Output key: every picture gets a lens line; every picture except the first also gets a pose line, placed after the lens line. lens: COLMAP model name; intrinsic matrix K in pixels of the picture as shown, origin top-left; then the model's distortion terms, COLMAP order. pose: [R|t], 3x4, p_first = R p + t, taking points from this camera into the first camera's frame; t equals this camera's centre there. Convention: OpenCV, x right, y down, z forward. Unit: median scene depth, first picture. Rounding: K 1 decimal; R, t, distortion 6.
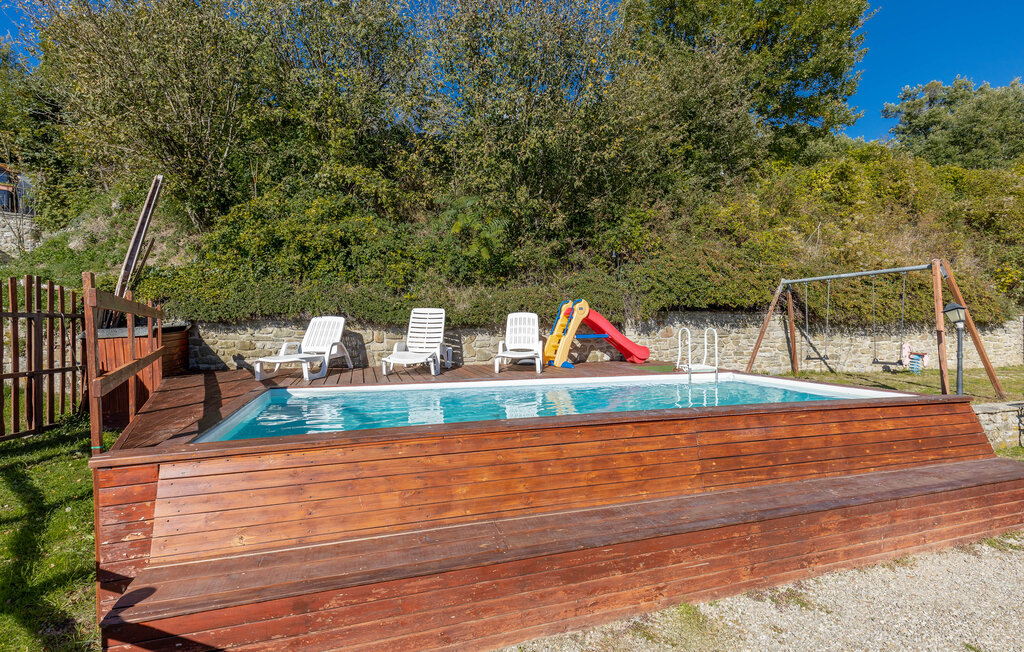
lens RADIAL K [[454.5, 0, 512.3], [0, 454.5, 324.5], [0, 0, 1]] dist [0.004094, 0.000168]
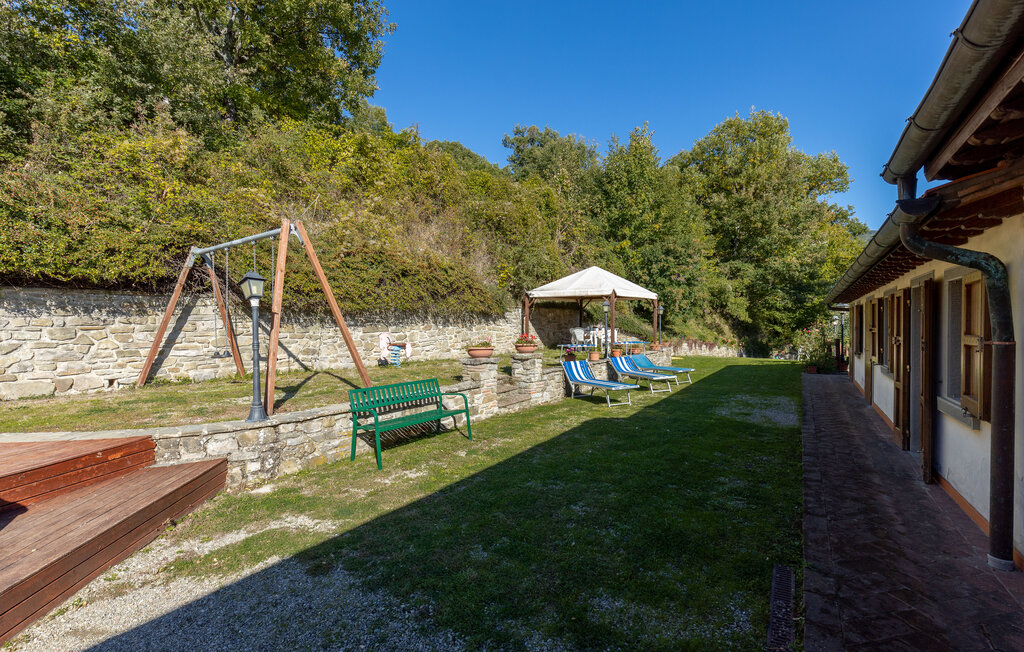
lens RADIAL K [[454.5, 0, 511.4], [0, 454.5, 327.2], [0, 0, 1]] dist [0.004094, 0.000168]
pose [[0.804680, -0.012678, 0.593573, 0.543317], [0.008010, 0.999913, 0.010498, 0.021736], [-0.593654, -0.003693, 0.804712, 0.121832]]
